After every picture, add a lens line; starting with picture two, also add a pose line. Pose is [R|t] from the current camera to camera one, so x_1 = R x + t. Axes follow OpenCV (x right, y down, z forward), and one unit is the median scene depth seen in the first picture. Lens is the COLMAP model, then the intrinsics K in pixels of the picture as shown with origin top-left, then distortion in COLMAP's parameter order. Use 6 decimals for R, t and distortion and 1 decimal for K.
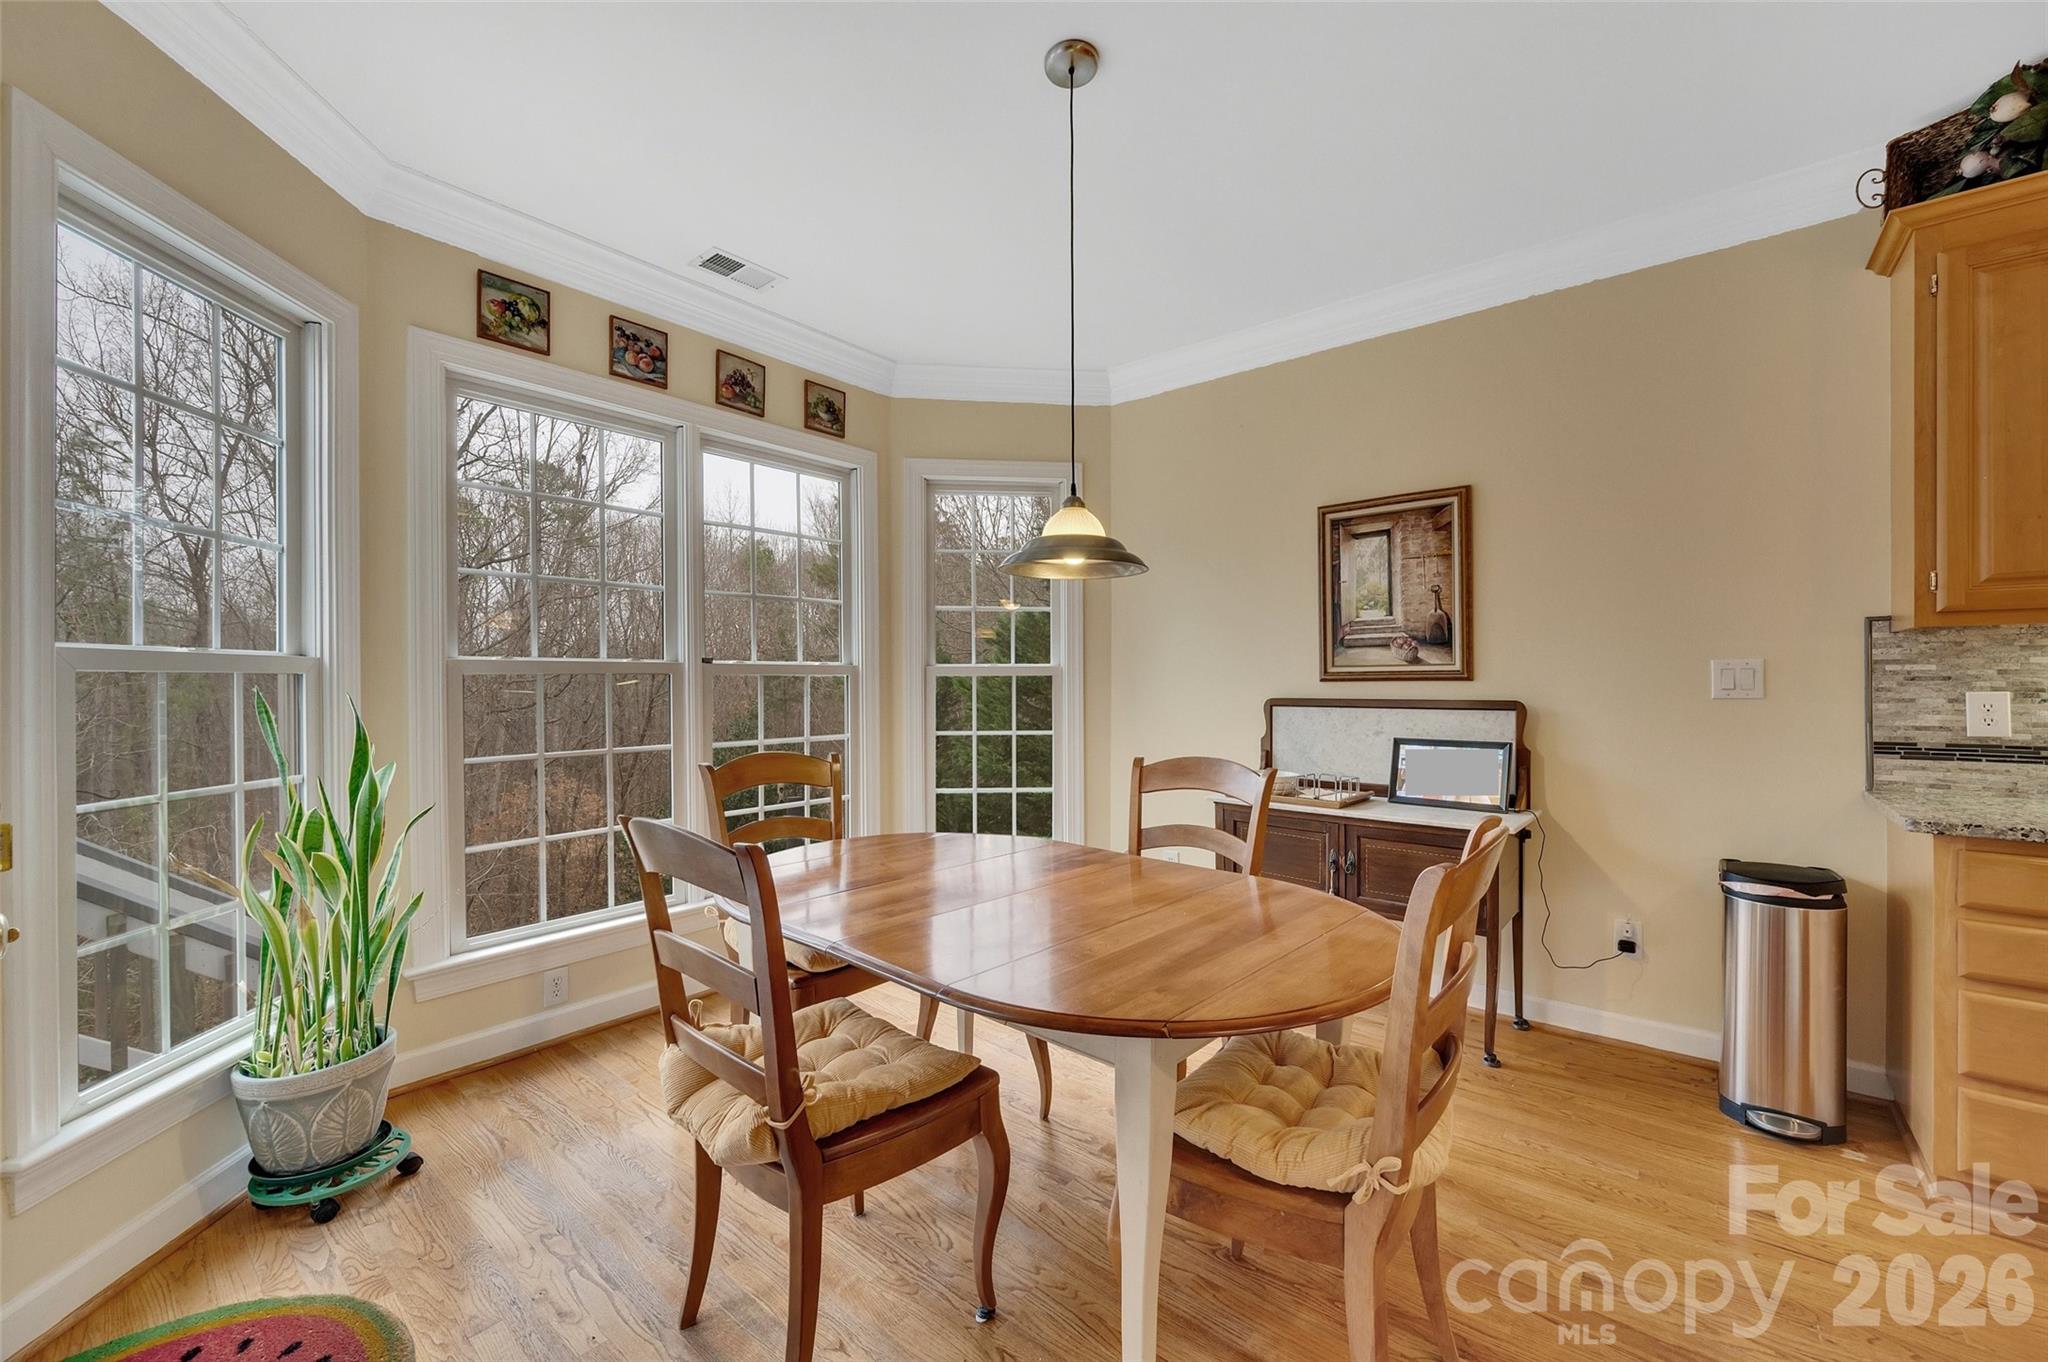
lens RADIAL K [[806.9, 0, 1018.8], [0, 806.9, 684.3], [0, 0, 1]] dist [-0.006386, -0.000527]
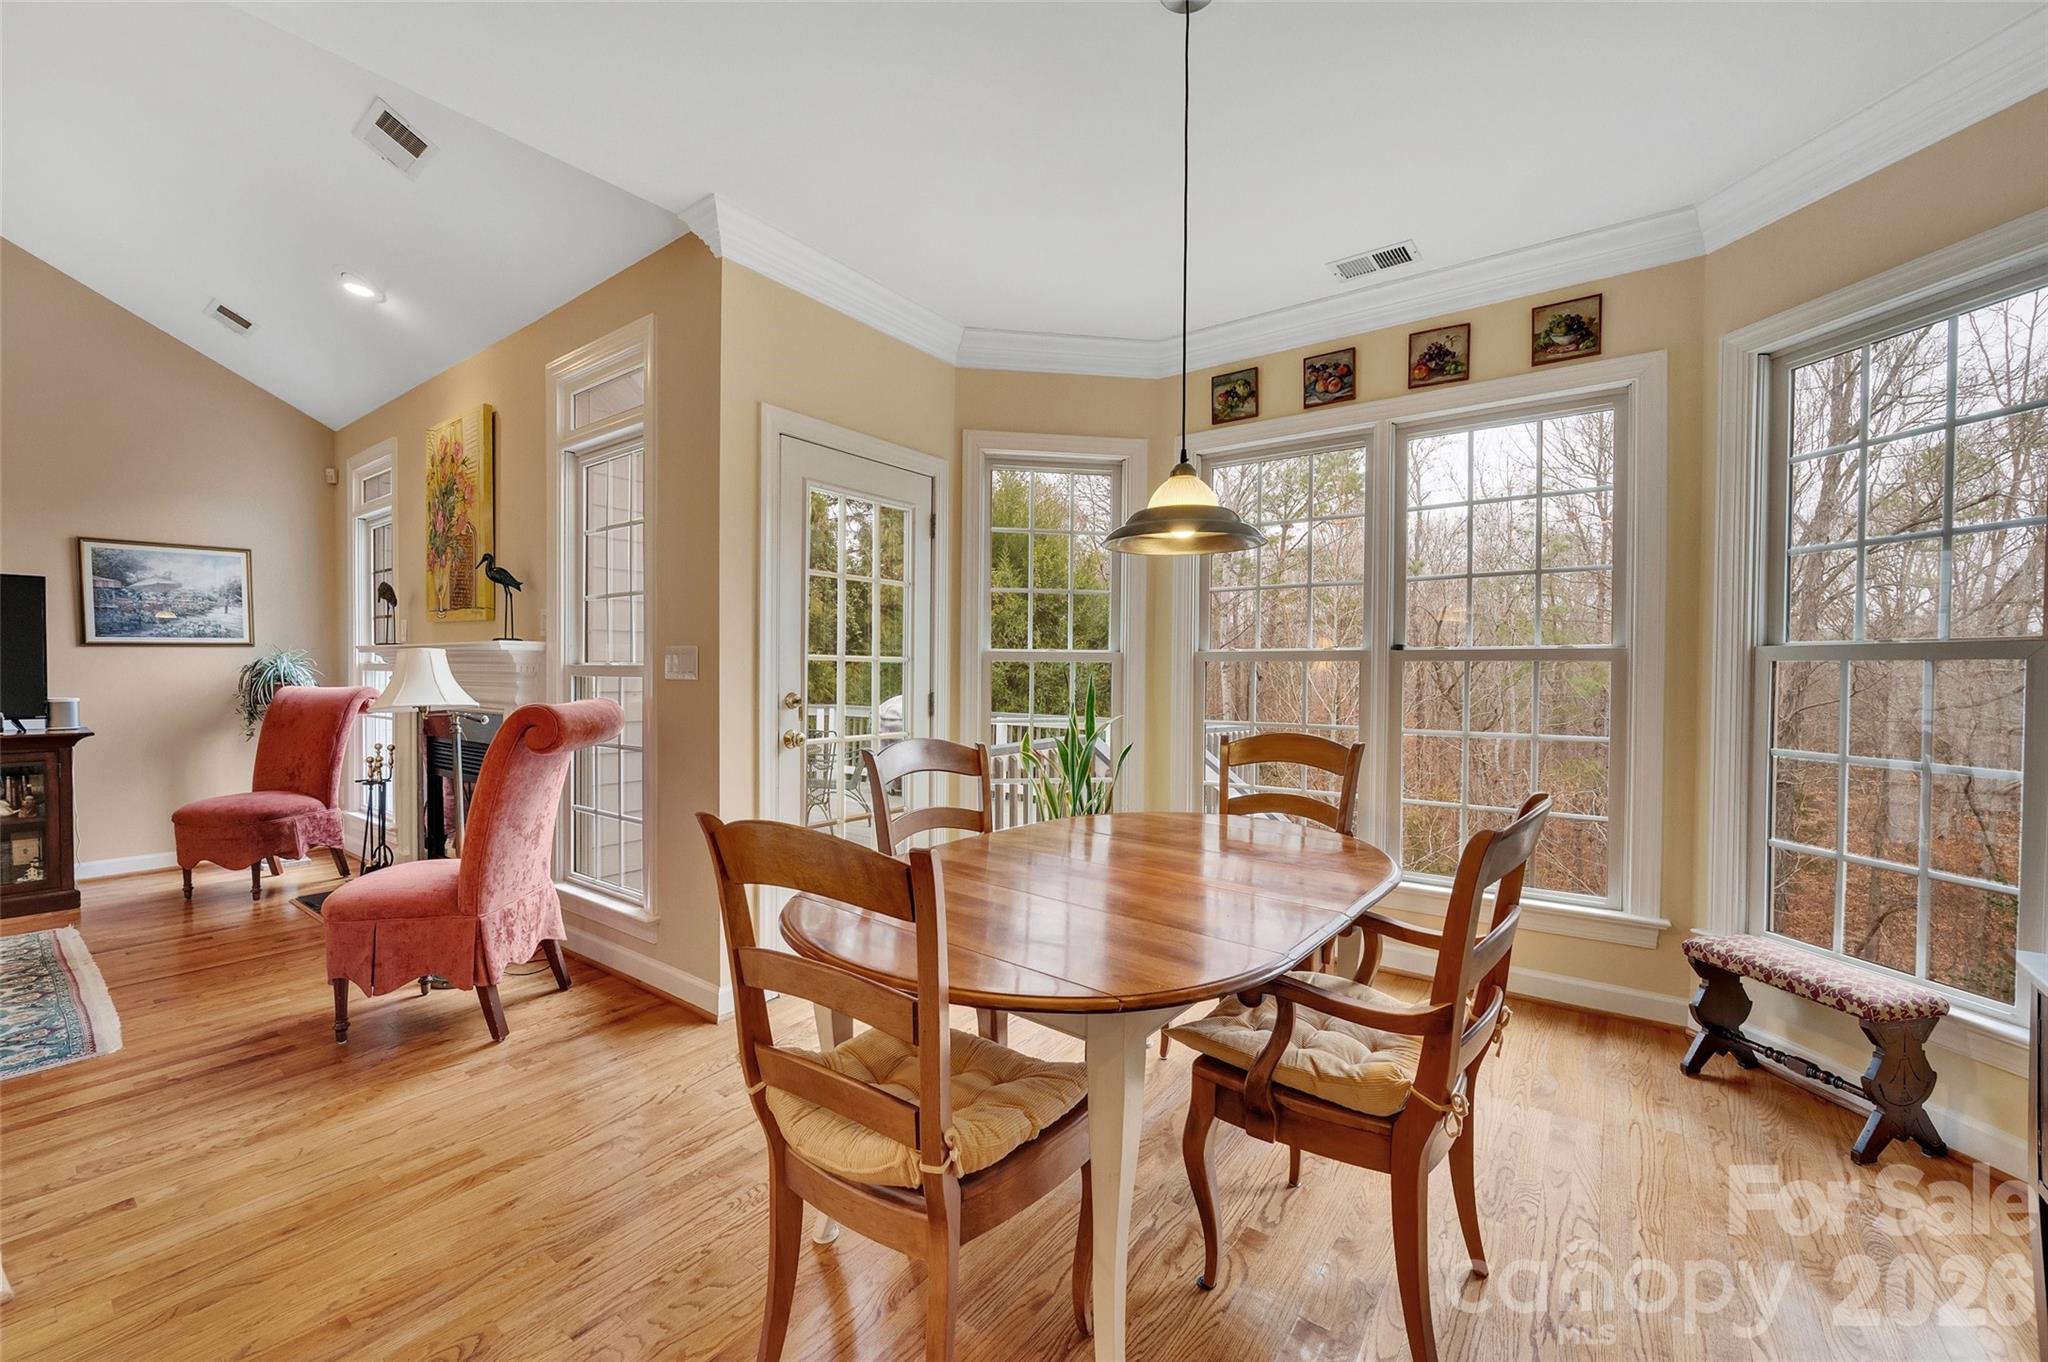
lens RADIAL K [[835.4, 0, 1024.2], [0, 835.4, 686.4], [0, 0, 1]] dist [-0.007214, 0.000234]
pose [[0.061572, 0.015439, -0.997983, 0.641588], [-0.013522, 0.999802, 0.014633, 0.008446], [0.998011, 0.012594, 0.061768, 0.480830]]
